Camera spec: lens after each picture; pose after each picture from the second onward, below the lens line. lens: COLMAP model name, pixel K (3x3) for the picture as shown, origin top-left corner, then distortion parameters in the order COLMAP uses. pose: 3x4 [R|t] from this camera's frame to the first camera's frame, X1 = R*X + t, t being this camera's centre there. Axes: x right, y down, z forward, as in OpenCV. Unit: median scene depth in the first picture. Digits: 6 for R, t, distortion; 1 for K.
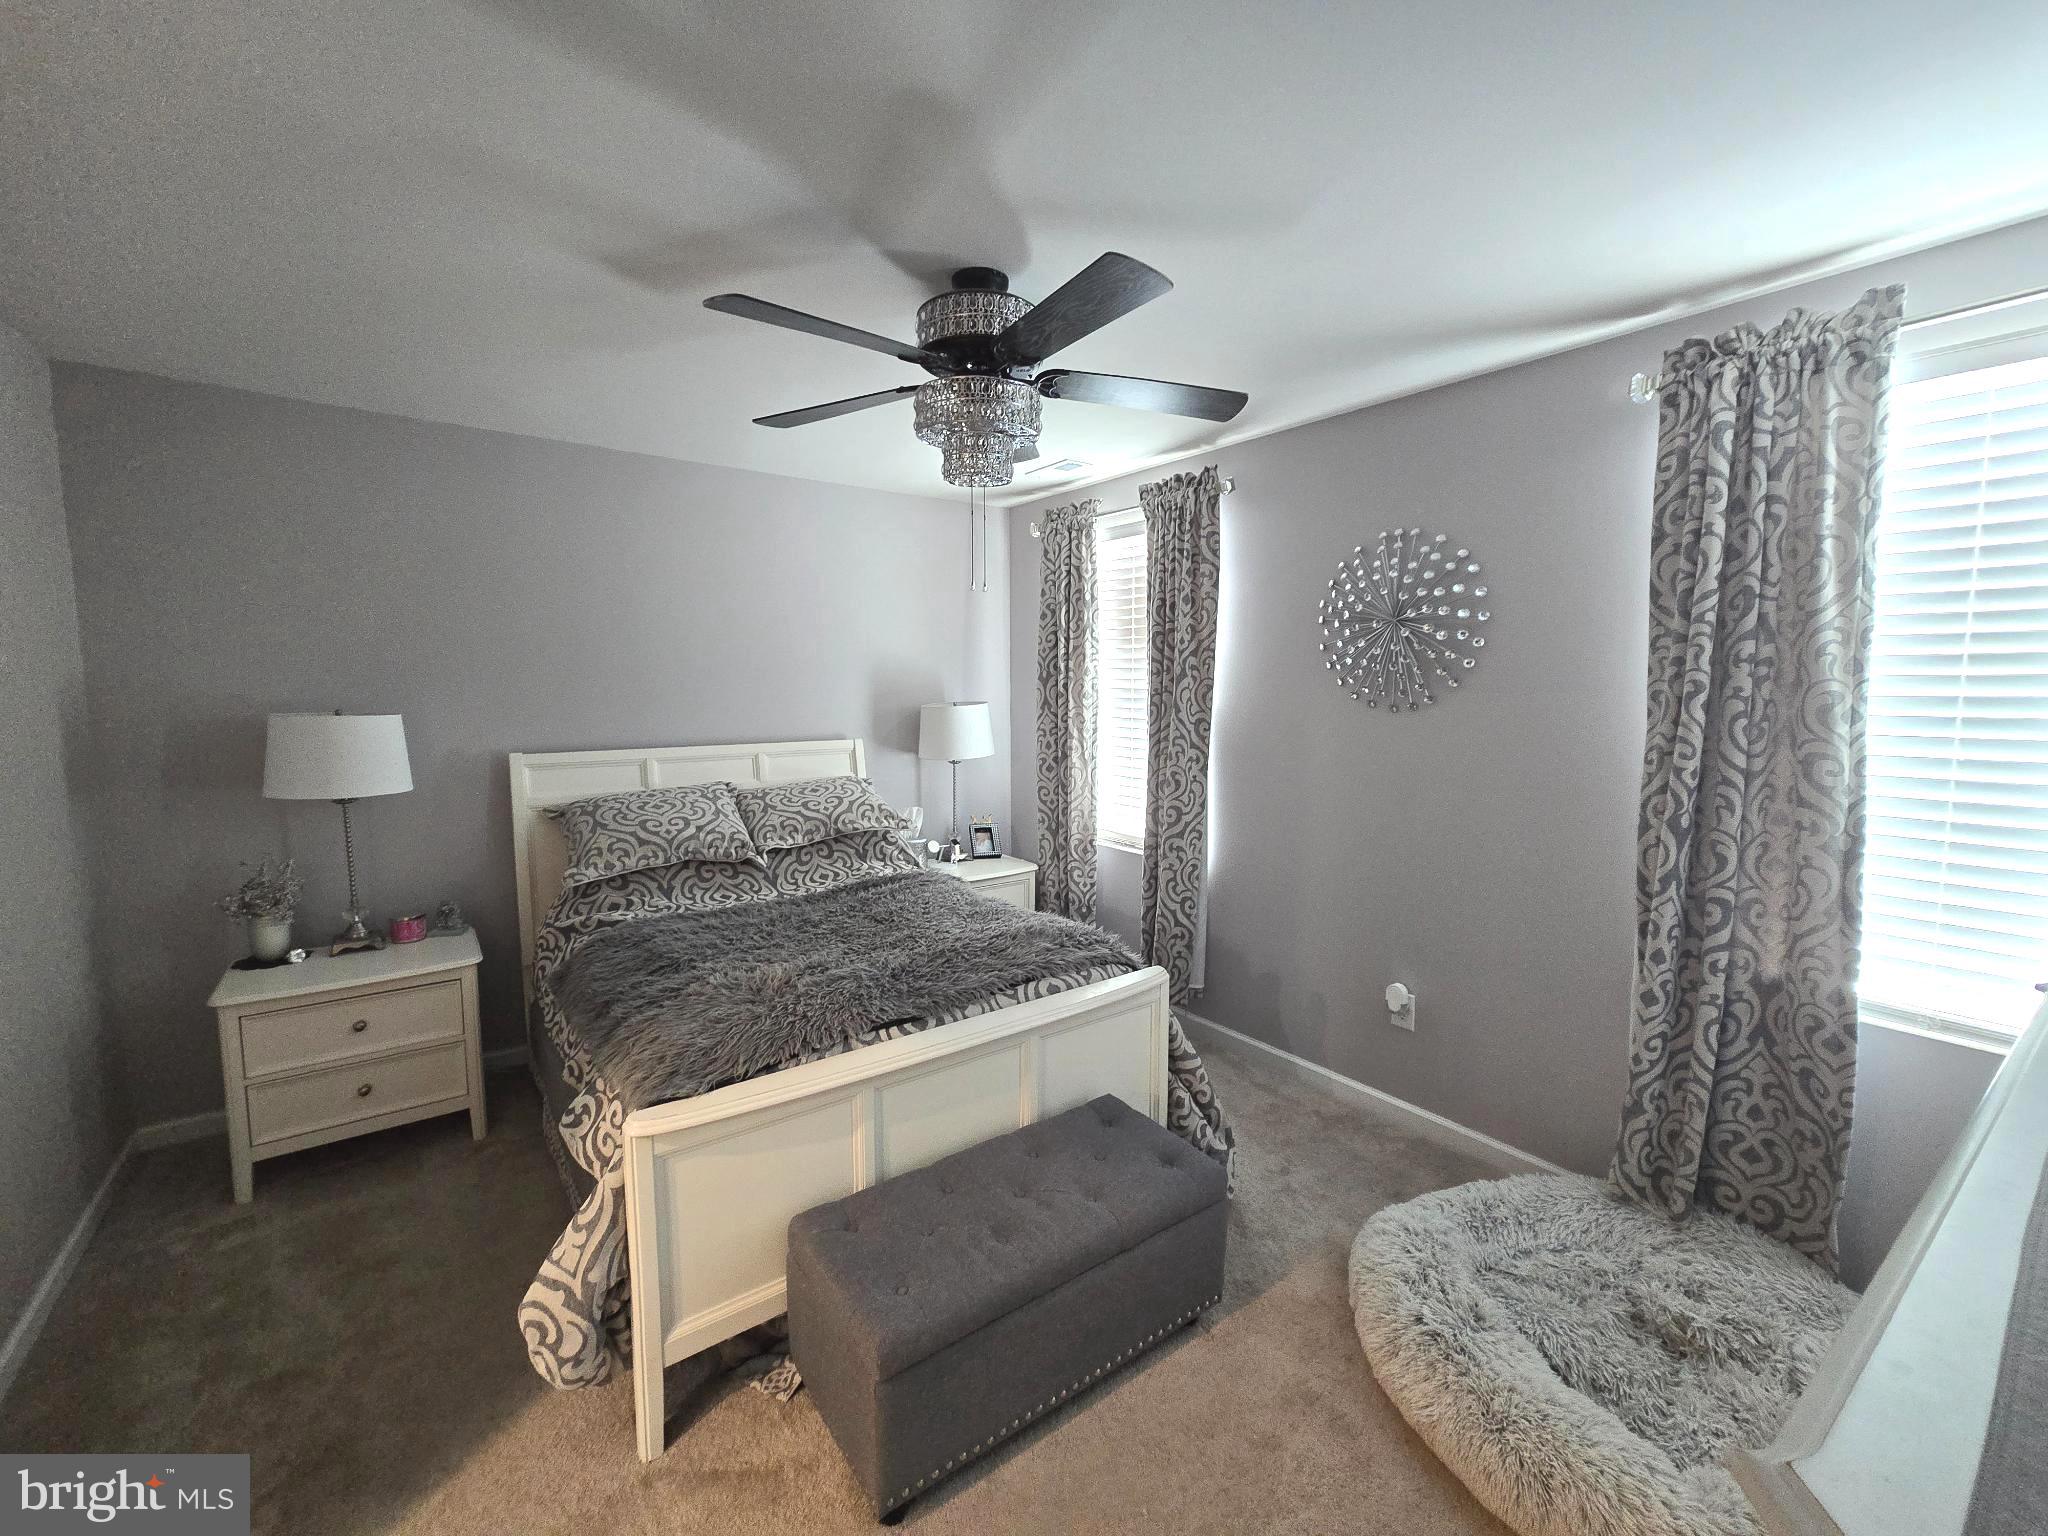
lens RADIAL K [[825.8, 0, 1025.4], [0, 825.8, 762.5], [0, 0, 1]] dist [-0.000377, -0.000323]
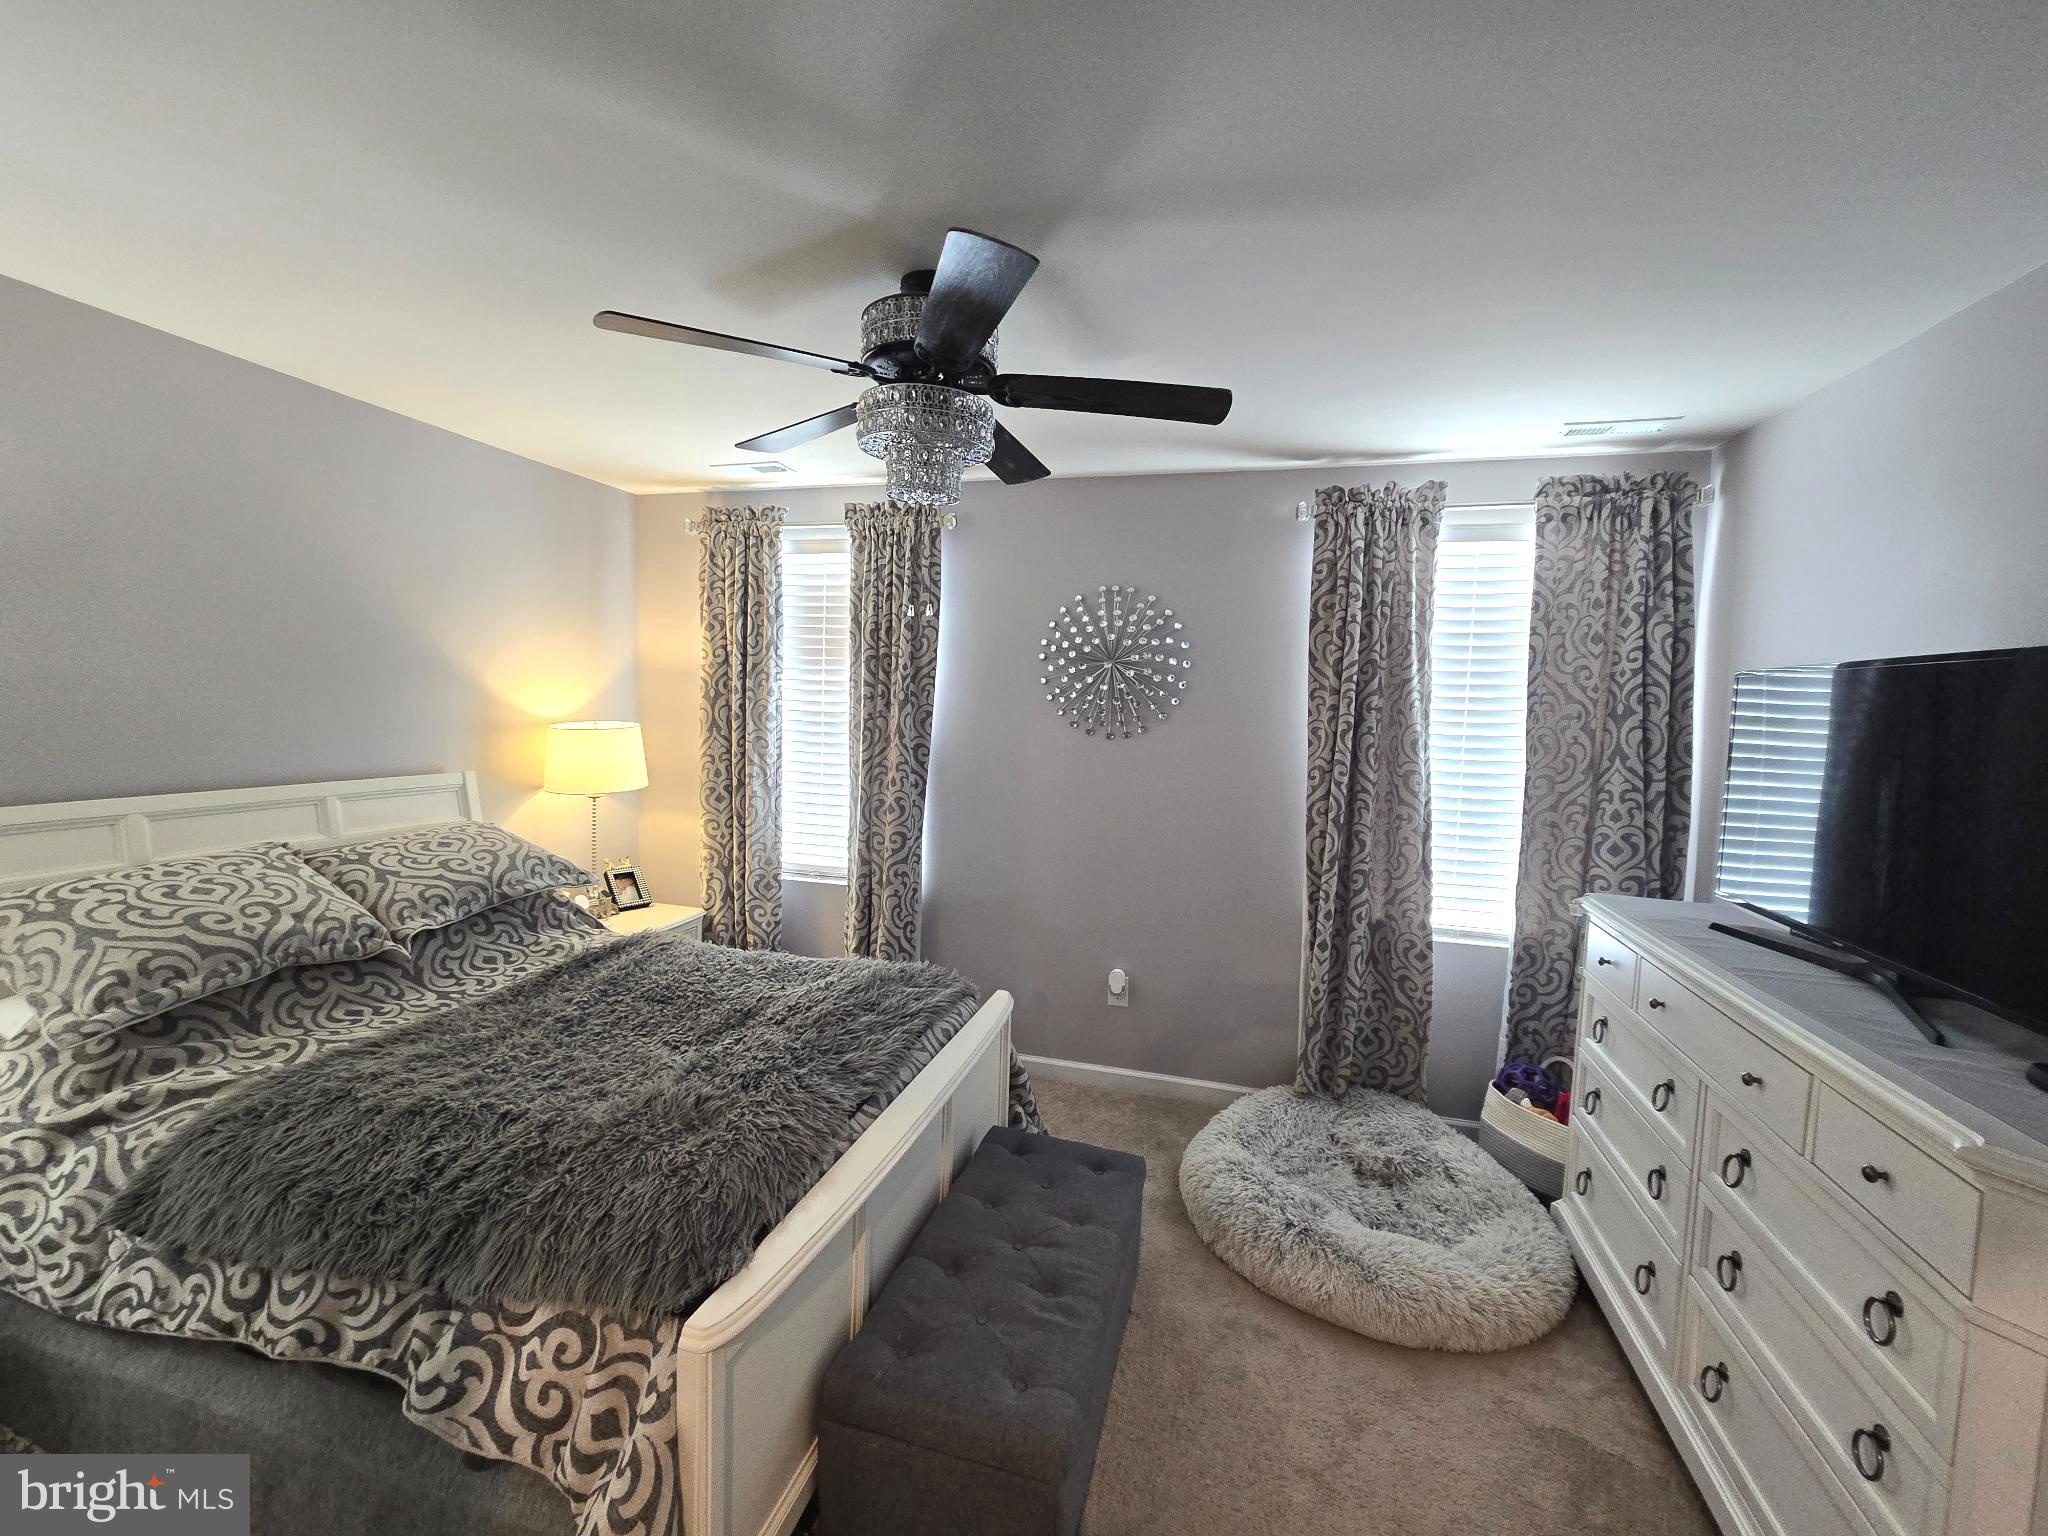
lens RADIAL K [[817.6, 0, 1054.7], [0, 817.6, 766.8], [0, 0, 1]] dist [-0.000861, 0.000373]
pose [[0.791464, -0.020697, 0.610866, -0.370960], [0.028642, 0.999584, -0.003242, -0.023406], [-0.610545, 0.020062, 0.791728, 0.138965]]
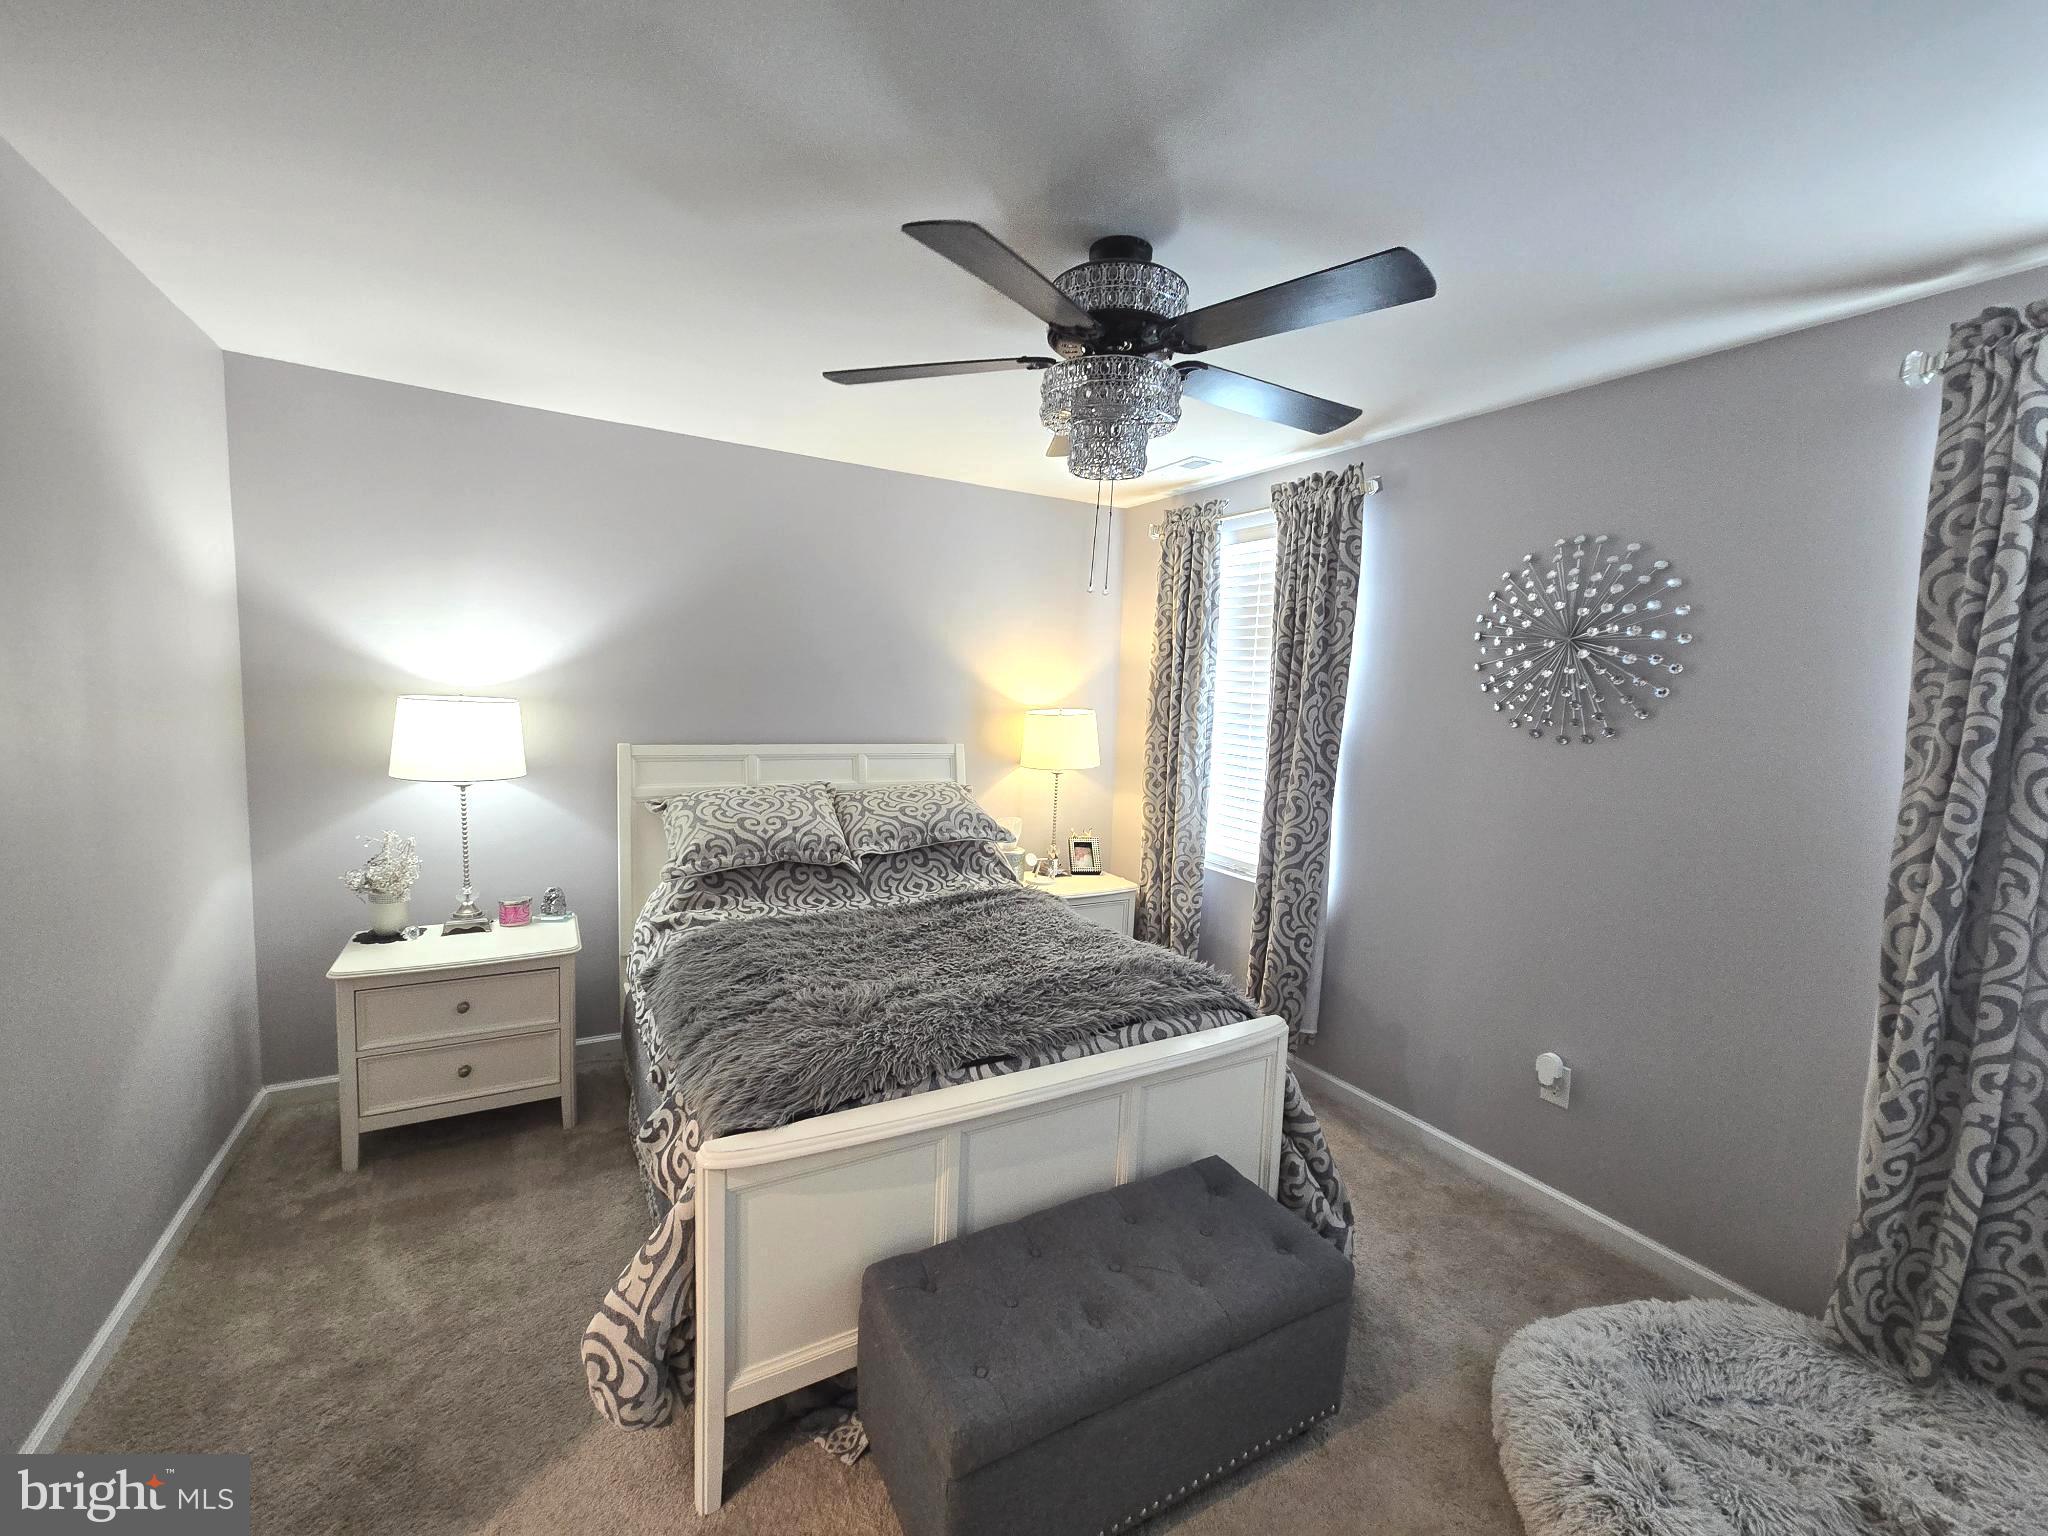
lens RADIAL K [[832.9, 0, 1022.1], [0, 832.9, 764.3], [0, 0, 1]] dist [-0.000105, -0.000891]
pose [[0.991626, 0.049992, -0.119076, -0.018272], [-0.050529, 0.998721, -0.001493, -0.010767], [0.118849, 0.007497, 0.992884, 0.060065]]
